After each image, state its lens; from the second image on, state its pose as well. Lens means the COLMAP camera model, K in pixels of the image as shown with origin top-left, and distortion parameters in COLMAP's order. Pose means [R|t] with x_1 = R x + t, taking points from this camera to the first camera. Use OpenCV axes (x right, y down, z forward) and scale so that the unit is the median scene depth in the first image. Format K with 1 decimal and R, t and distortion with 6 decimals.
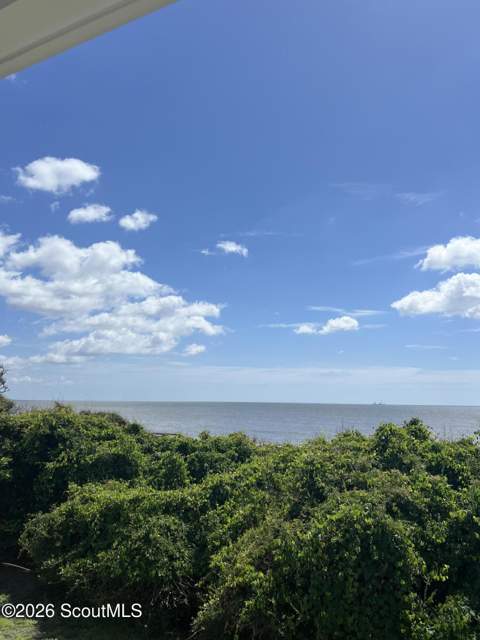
lens RADIAL K [[472.3, 0, 239.3], [0, 472.3, 338.6], [0, 0, 1]] dist [-0.002393, -0.001210]
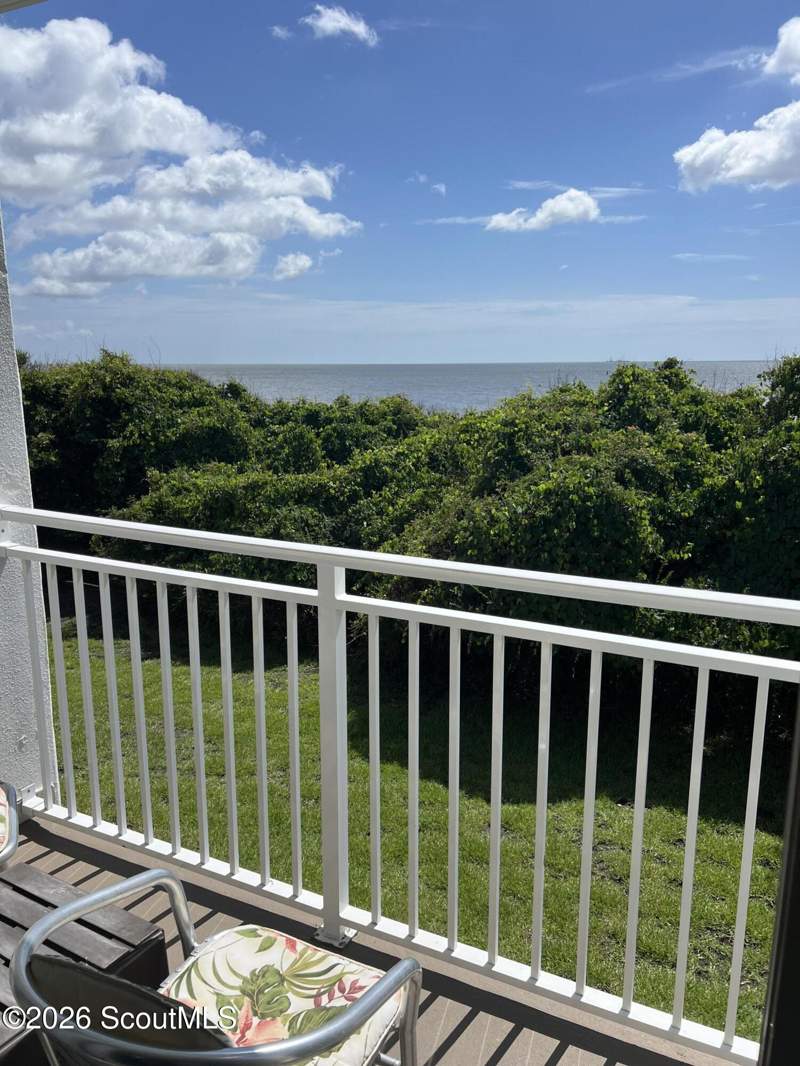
lens RADIAL K [[889.6, 0, 365.7], [0, 889.6, 531.3], [0, 0, 1]] dist [0.213415, -0.644558]
pose [[0.999861, -0.015664, -0.005795, -0.048681], [0.016683, 0.953154, 0.302024, 0.012222], [0.000793, -0.302079, 0.953283, -0.258313]]
